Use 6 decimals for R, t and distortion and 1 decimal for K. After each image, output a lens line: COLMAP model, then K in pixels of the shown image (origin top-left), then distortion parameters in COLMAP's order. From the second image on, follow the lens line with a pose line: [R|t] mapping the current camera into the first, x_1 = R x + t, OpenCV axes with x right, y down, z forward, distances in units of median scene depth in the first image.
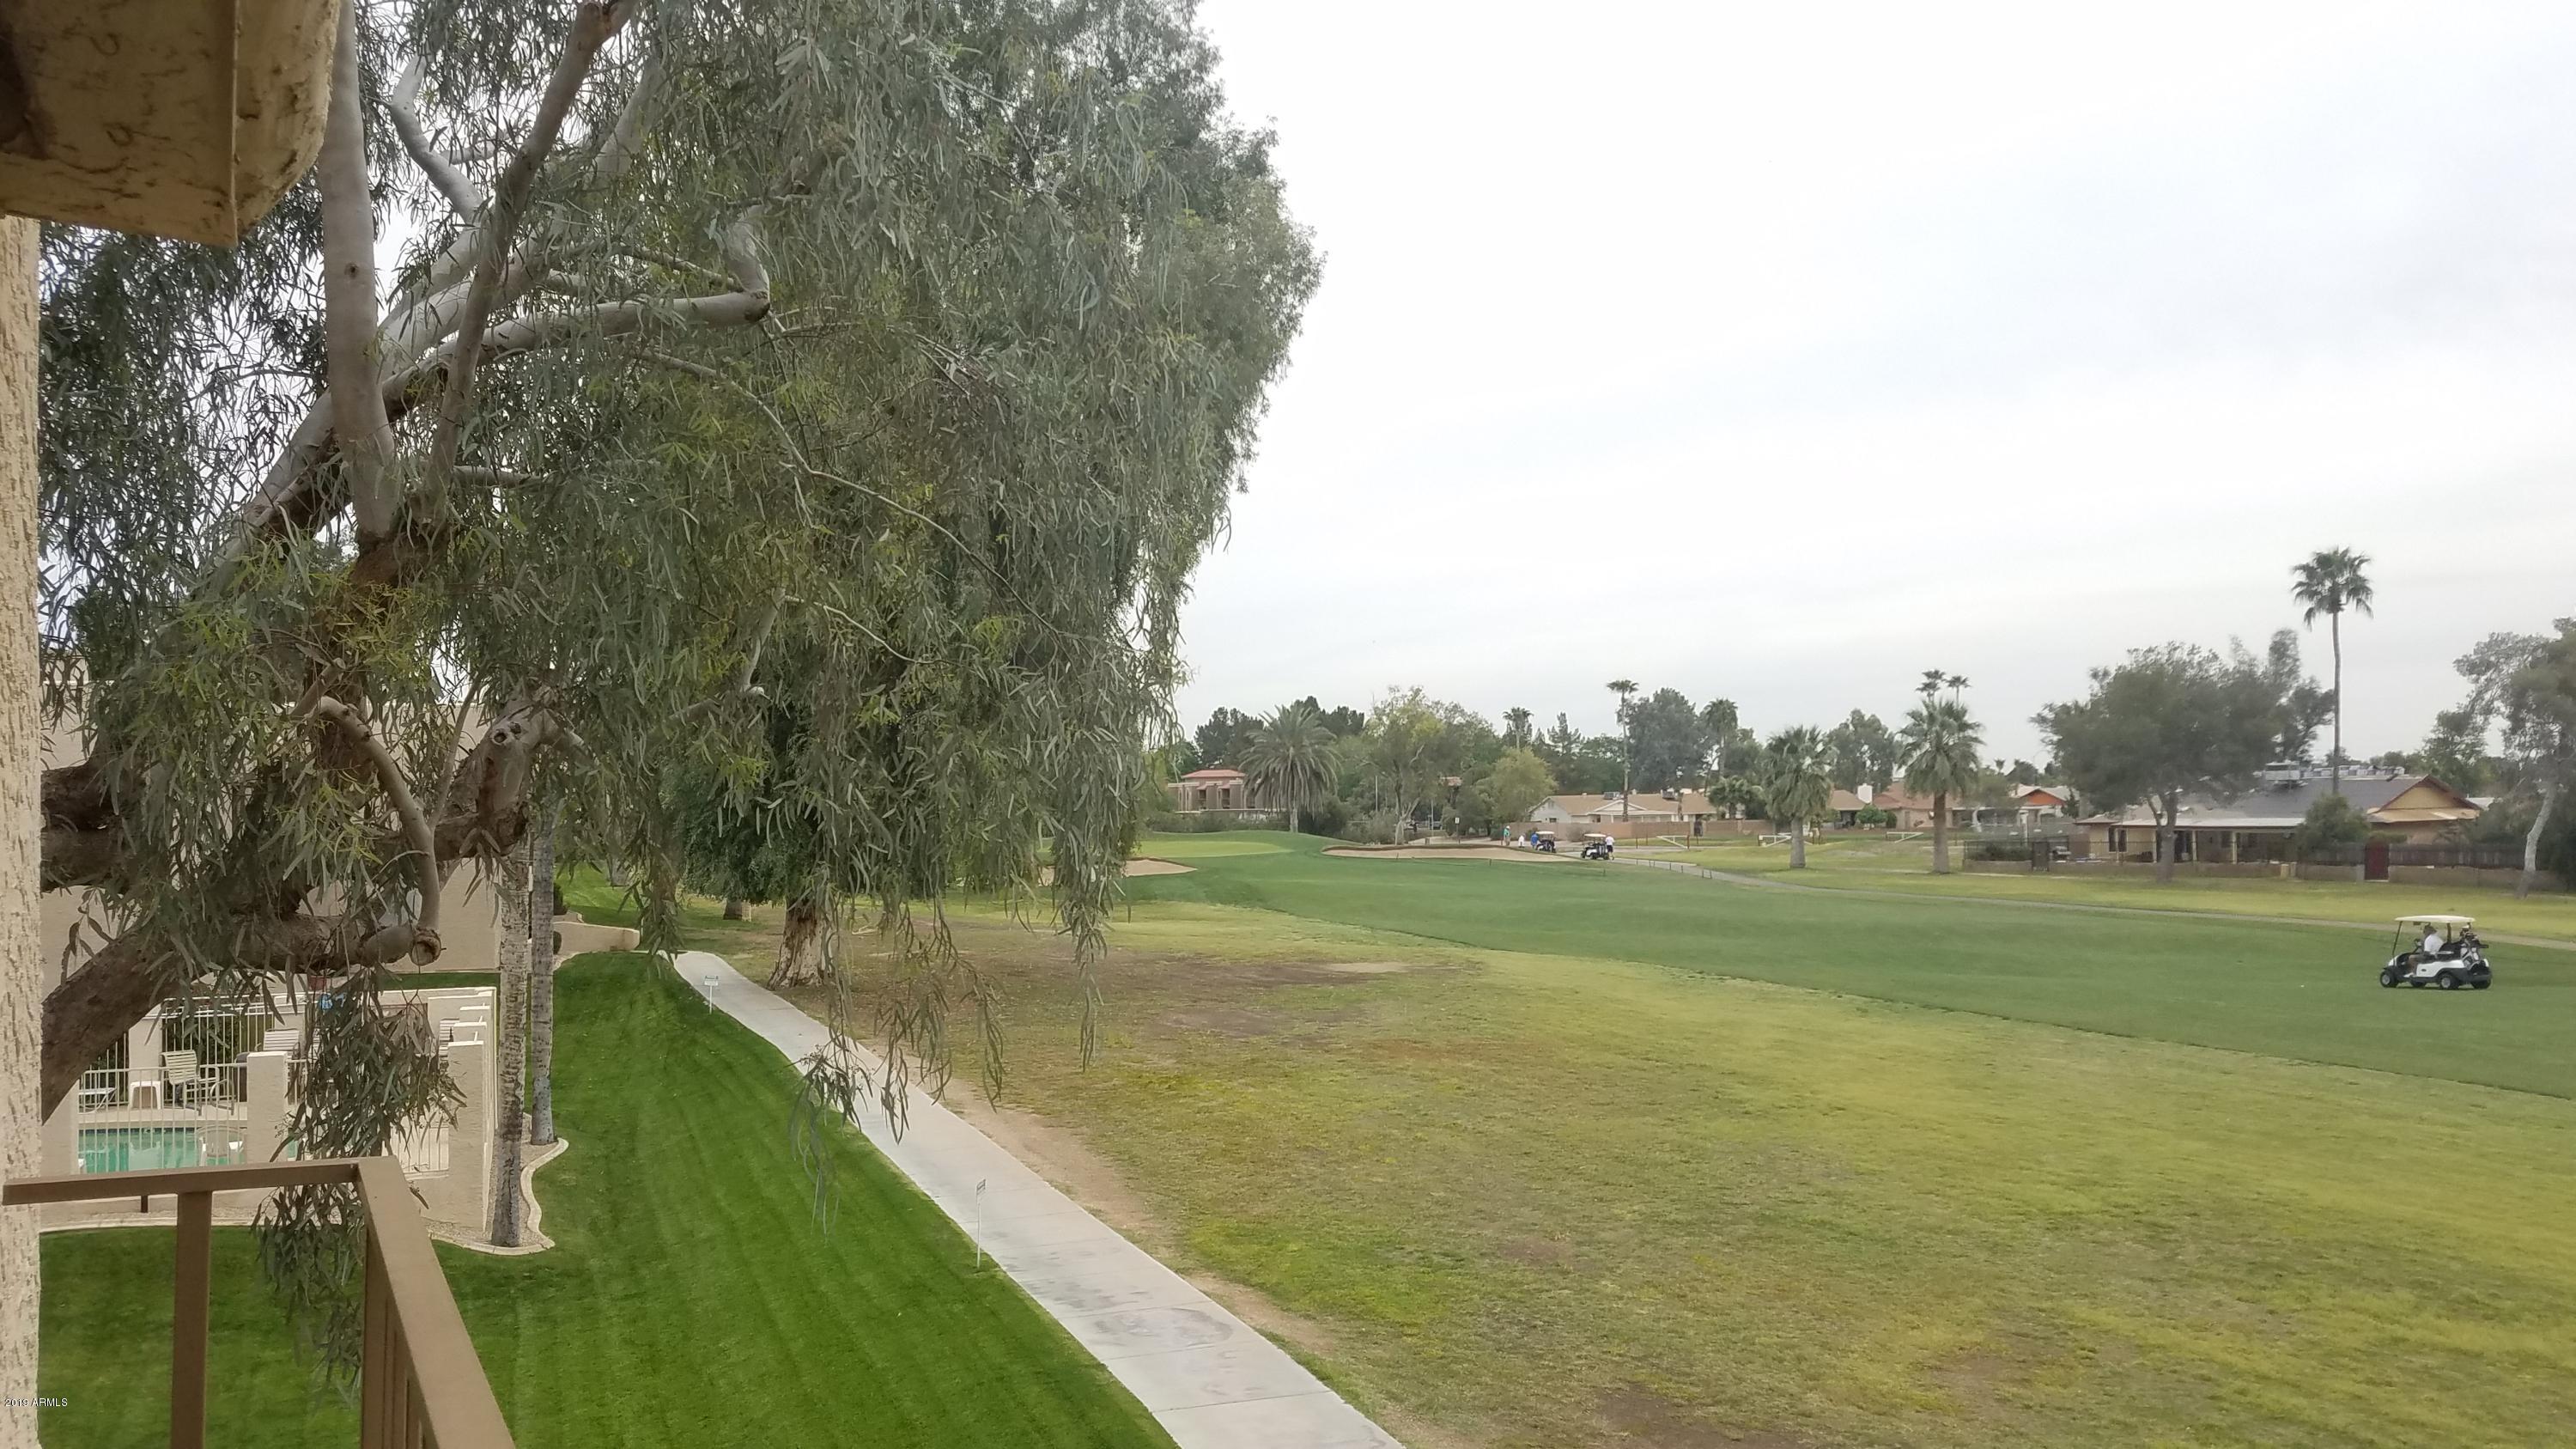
lens RADIAL K [[2015.5, 0, 1284.3], [0, 2015.5, 727.9], [0, 0, 1]] dist [-0.002308, -0.002676]
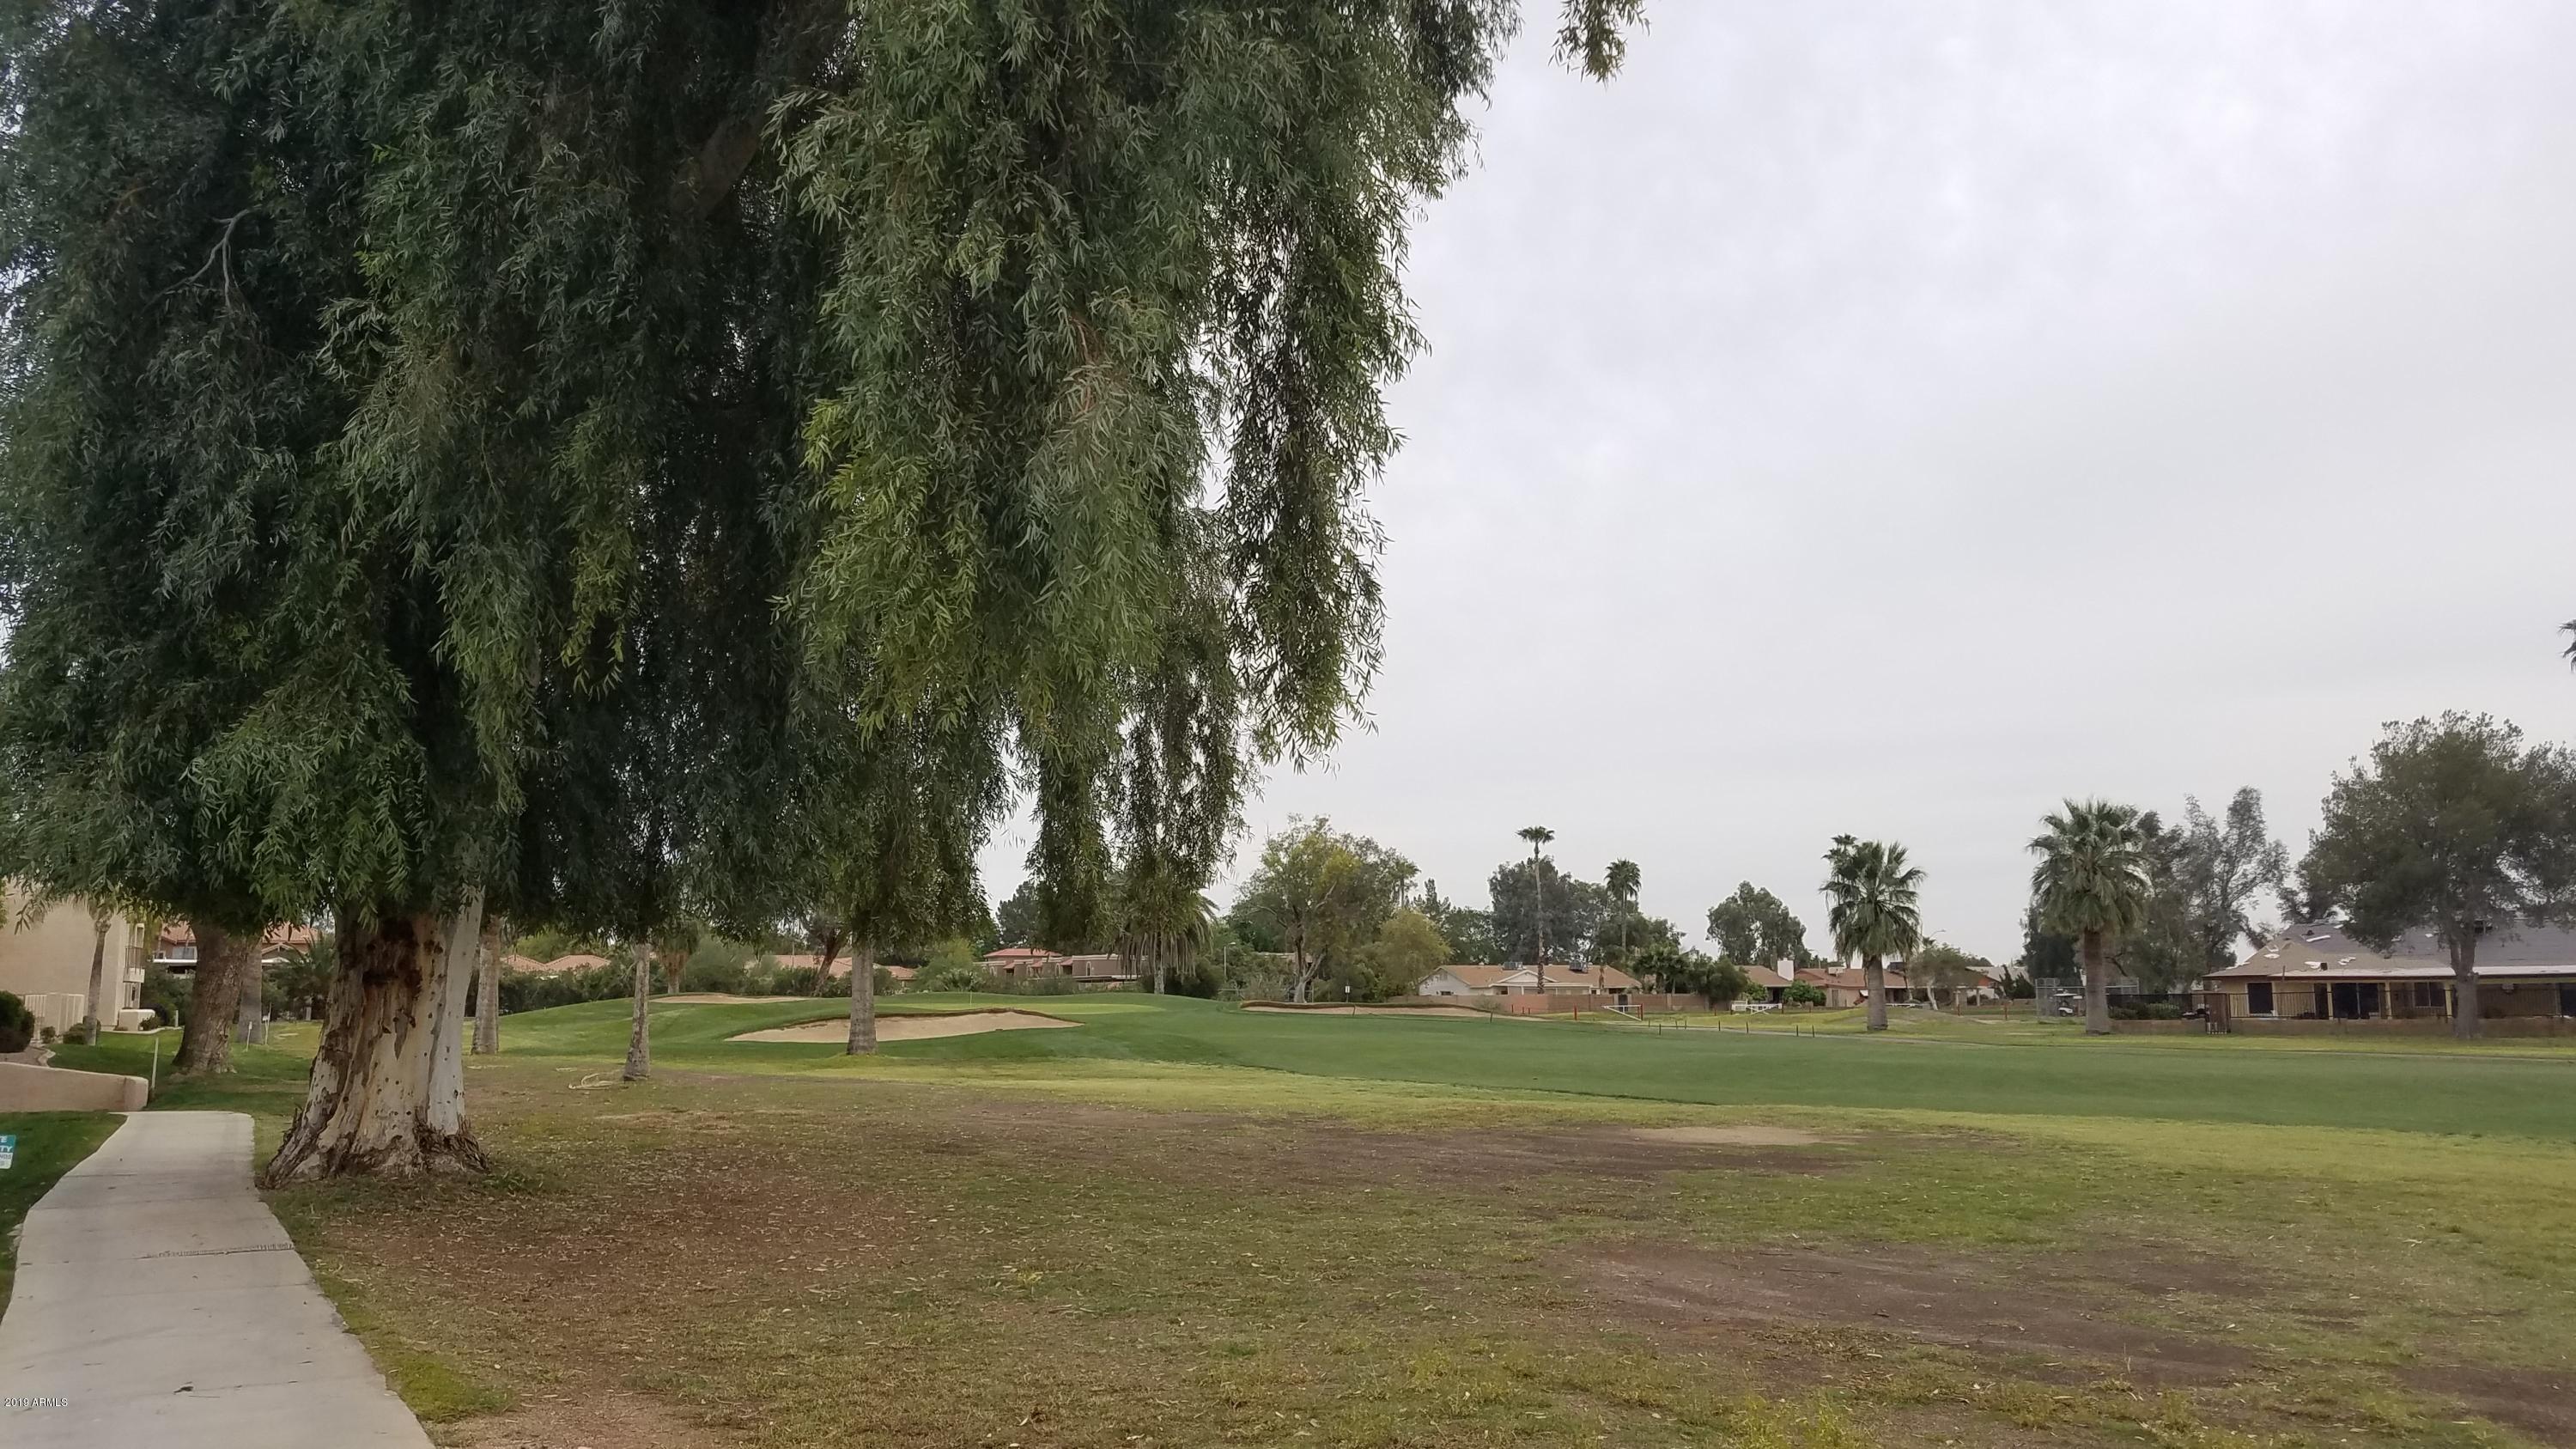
lens RADIAL K [[2015.5, 0, 1297.8], [0, 2015.5, 718.2], [0, 0, 1]] dist [-0.002308, -0.002676]
pose [[0.993100, 0.025145, 0.114543, -0.038073], [-0.013036, 0.994360, -0.105257, 0.026018], [-0.116543, 0.103038, 0.987826, 0.195182]]
